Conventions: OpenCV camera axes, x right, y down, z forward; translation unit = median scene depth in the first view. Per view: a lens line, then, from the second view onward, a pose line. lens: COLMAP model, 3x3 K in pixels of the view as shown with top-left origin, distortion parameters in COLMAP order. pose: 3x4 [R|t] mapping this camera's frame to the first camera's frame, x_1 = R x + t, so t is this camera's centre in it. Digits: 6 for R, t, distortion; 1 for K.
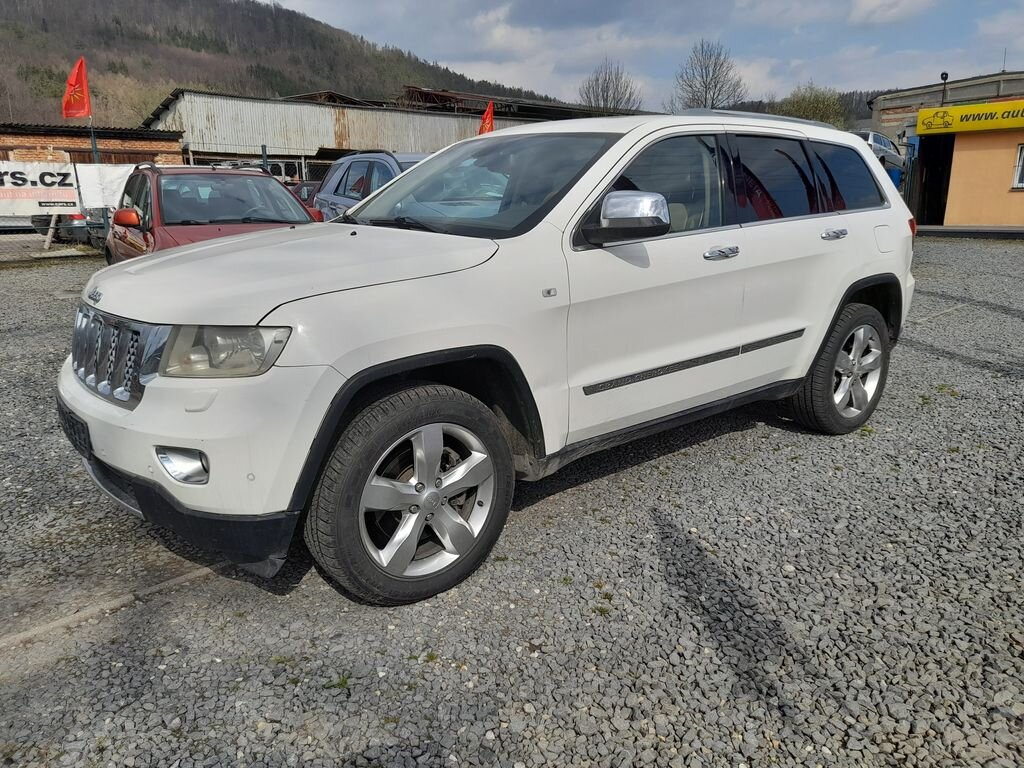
lens RADIAL K [[765.5, 0, 516.1], [0, 765.5, 383.0], [0, 0, 1]] dist [0.096084, -0.093230]
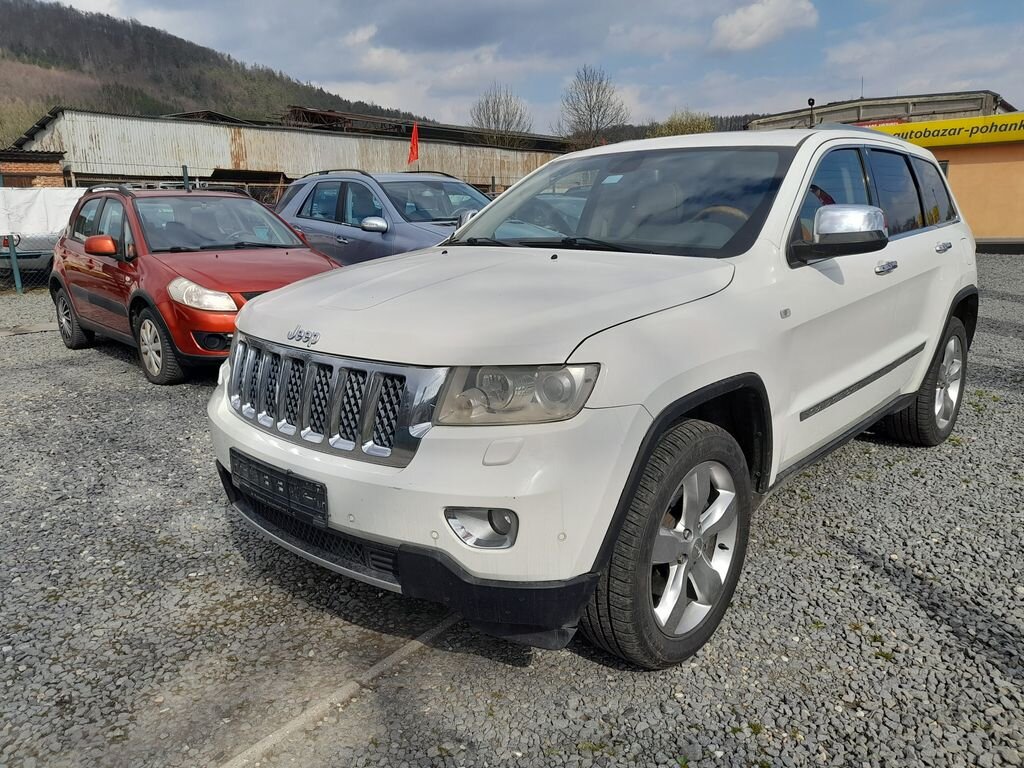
lens RADIAL K [[765.5, 0, 516.1], [0, 765.5, 383.0], [0, 0, 1]] dist [0.096084, -0.093230]
pose [[0.988815, -0.044057, 0.142492, -0.069707], [0.047629, 0.998628, -0.021753, -0.004840], [-0.141338, 0.028297, 0.989557, 0.020064]]
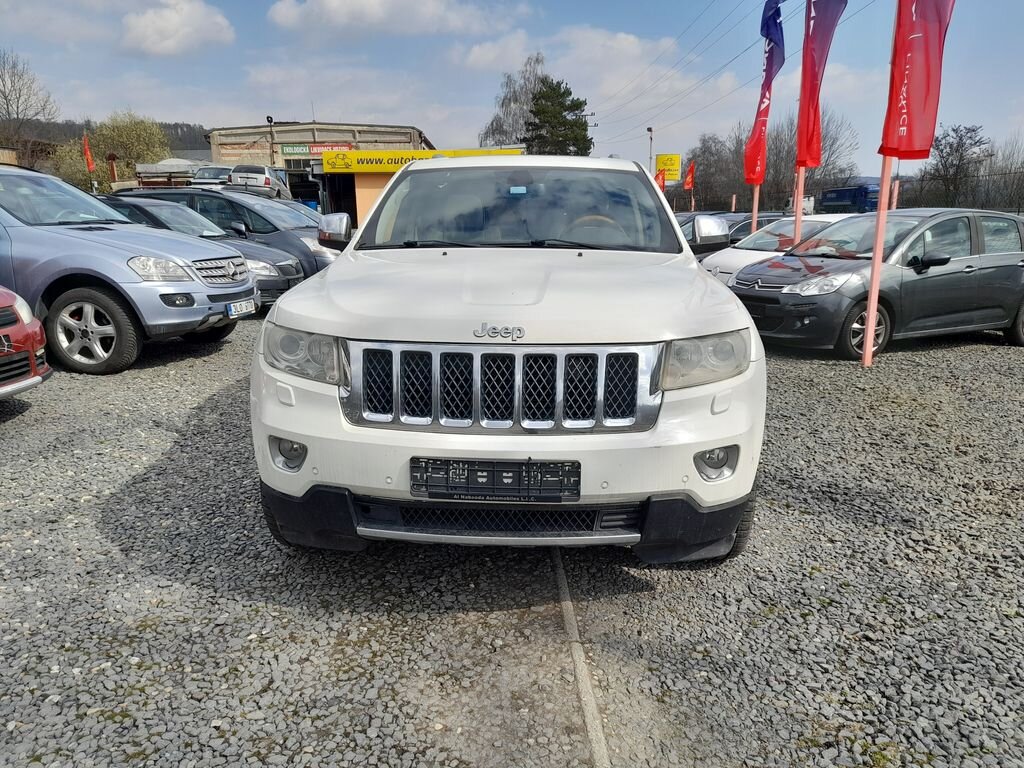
lens RADIAL K [[765.5, 0, 516.1], [0, 765.5, 383.0], [0, 0, 1]] dist [0.096084, -0.093230]
pose [[0.651678, -0.153147, 0.742874, -0.194540], [0.179324, 0.982747, 0.045289, -0.014720], [-0.736994, 0.103701, 0.667897, 0.065984]]
